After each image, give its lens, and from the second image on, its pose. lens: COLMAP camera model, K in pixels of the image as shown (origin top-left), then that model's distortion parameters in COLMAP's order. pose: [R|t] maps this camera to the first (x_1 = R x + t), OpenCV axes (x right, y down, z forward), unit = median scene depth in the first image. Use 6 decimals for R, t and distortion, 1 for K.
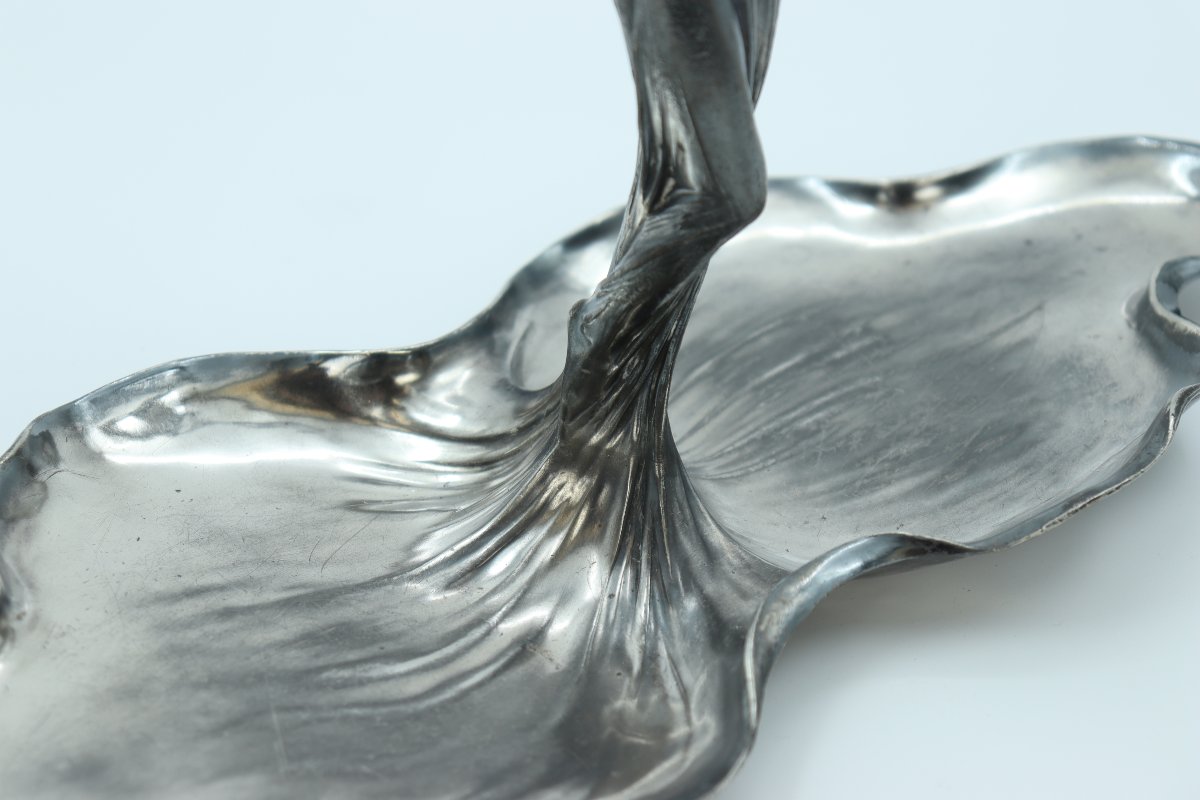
lens RADIAL K [[2758.2, 0, 628.4], [0, 2758.2, 401.4], [0, 0, 1]] dist [0.300016, -0.120310]
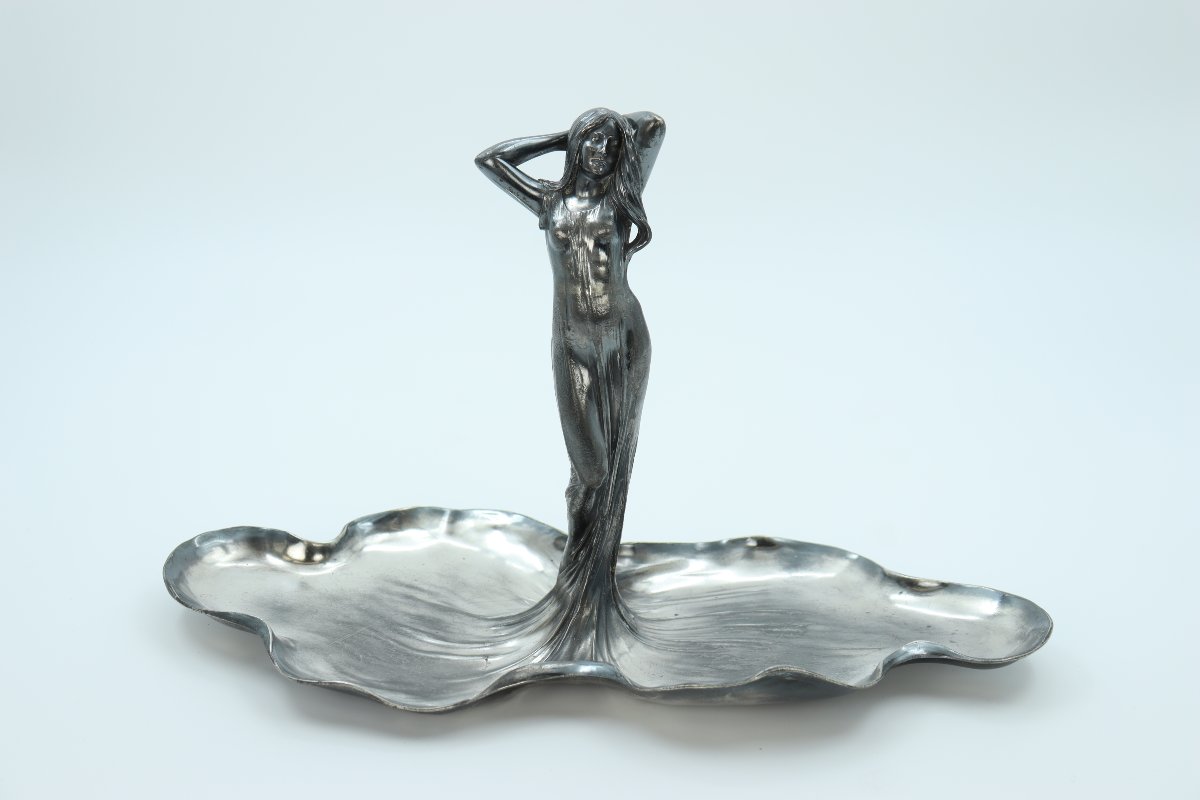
lens RADIAL K [[1814.0, 0, 600.0], [0, 1814.0, 400.0], [0, 0, 1]] dist [0.021585, -0.003687]
pose [[0.677097, 0.258193, -0.689112, 0.892240], [-0.404197, 0.913013, -0.055067, -0.048111], [0.614950, 0.315823, 0.722559, -0.002145]]
